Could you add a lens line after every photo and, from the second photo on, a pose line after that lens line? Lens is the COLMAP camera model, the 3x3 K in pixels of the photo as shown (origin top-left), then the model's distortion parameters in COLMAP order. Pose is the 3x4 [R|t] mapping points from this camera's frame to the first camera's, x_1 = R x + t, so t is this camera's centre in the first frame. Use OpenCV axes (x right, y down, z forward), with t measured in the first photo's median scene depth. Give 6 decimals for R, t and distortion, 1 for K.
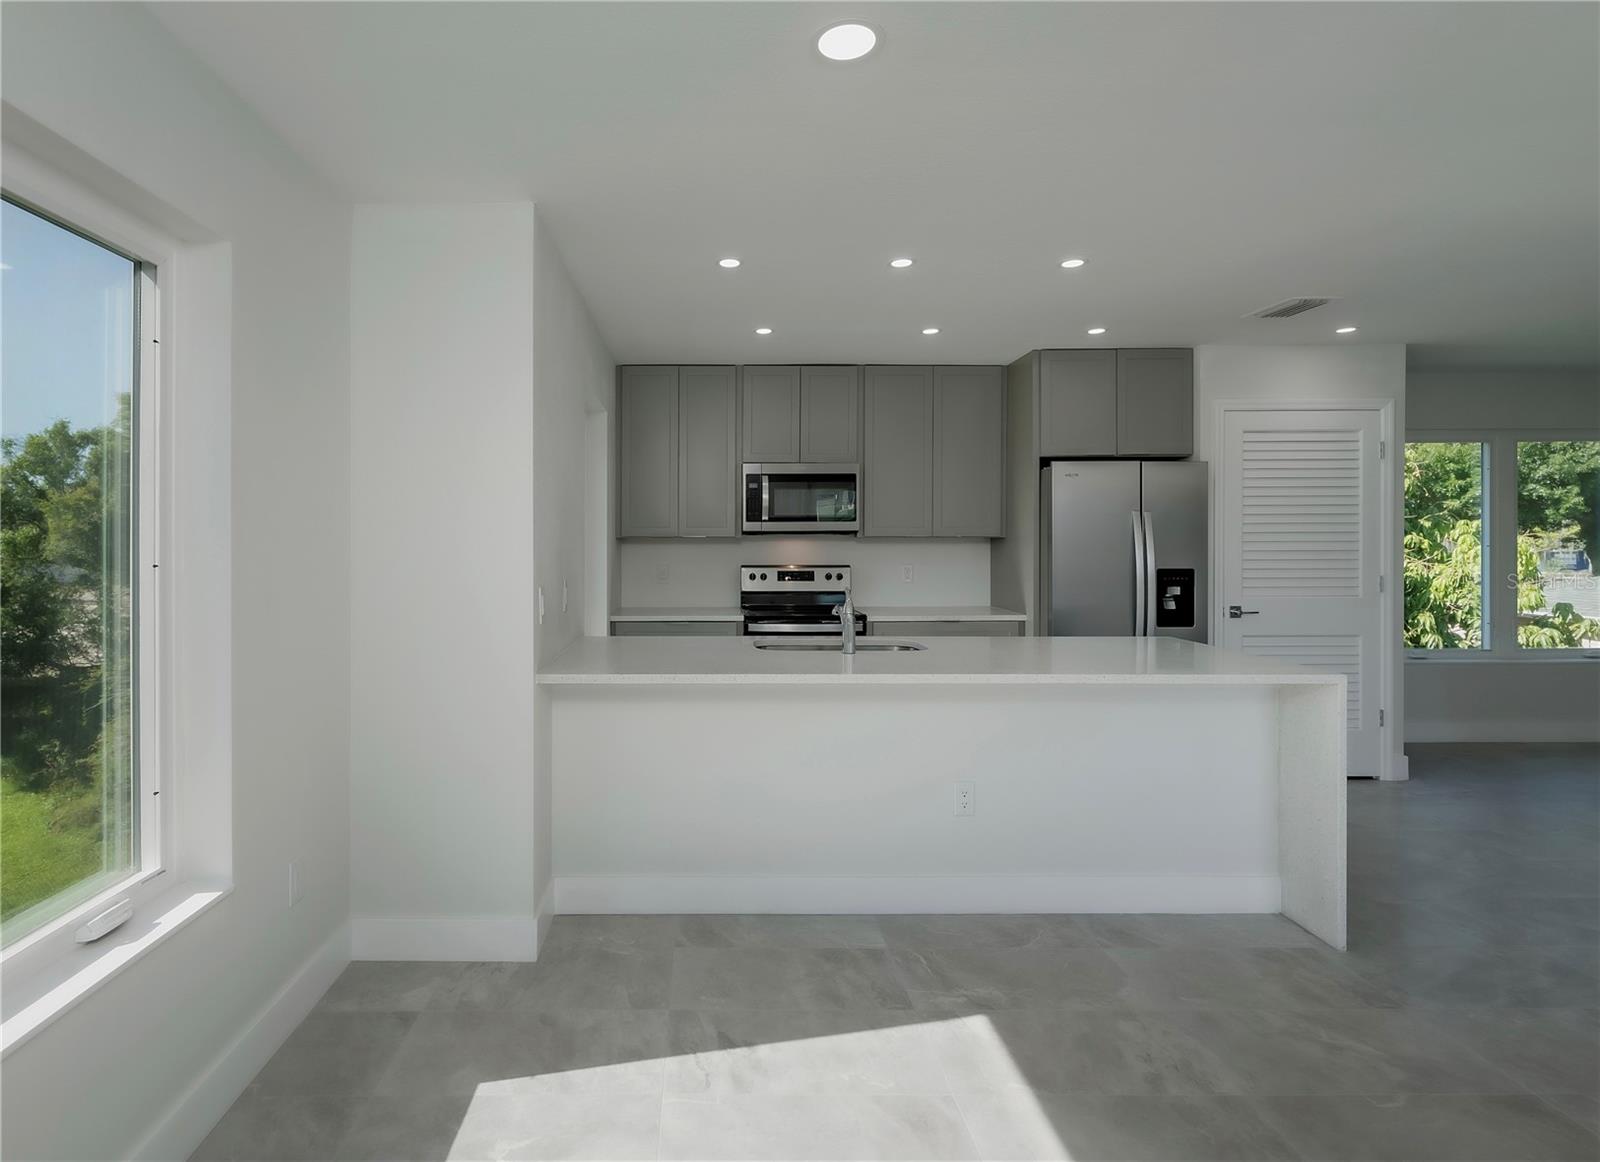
lens RADIAL K [[813.4, 0, 705.8], [0, 813.4, 561.2], [0, 0, 1]] dist [0.002621, 0.000476]
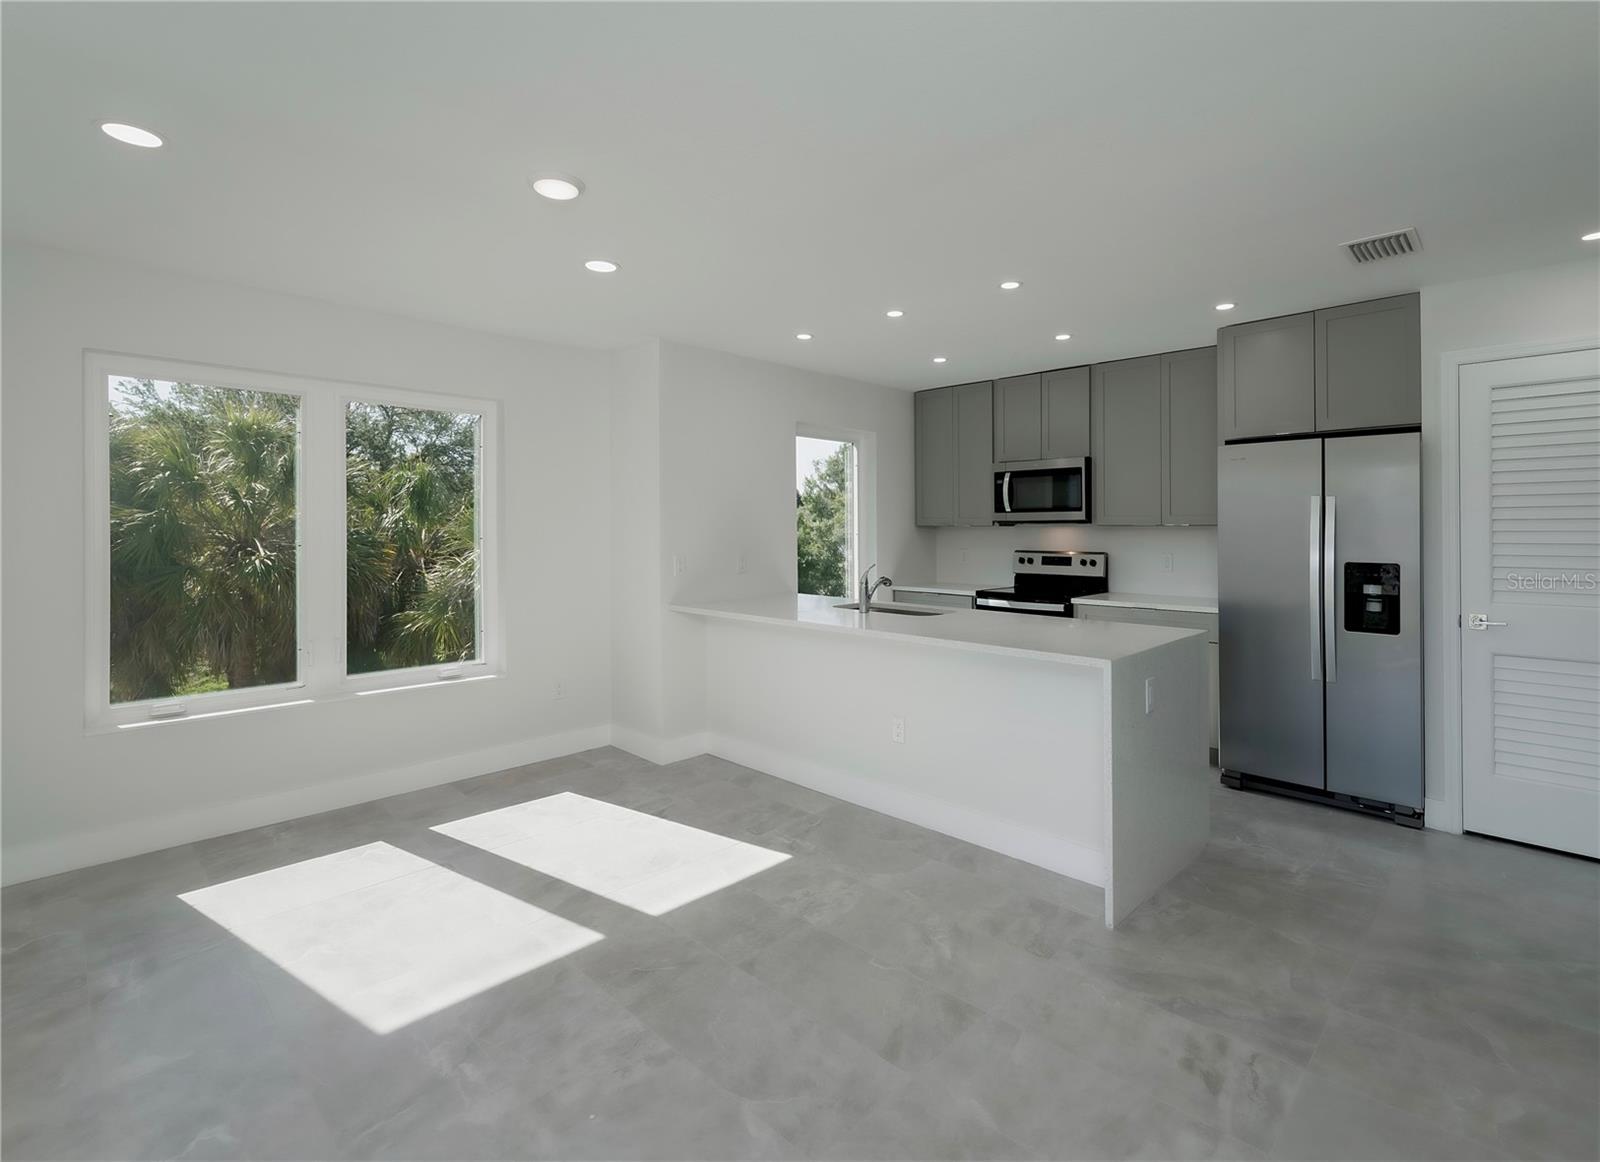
lens RADIAL K [[746.4, 0, 793.8], [0, 746.4, 565.7], [0, 0, 1]] dist [0.002209, 0.000186]
pose [[0.707939, 0.035226, -0.705395, 0.696500], [-0.017182, 0.999319, 0.032660, -0.003110], [0.706065, -0.011001, 0.708062, 0.031360]]
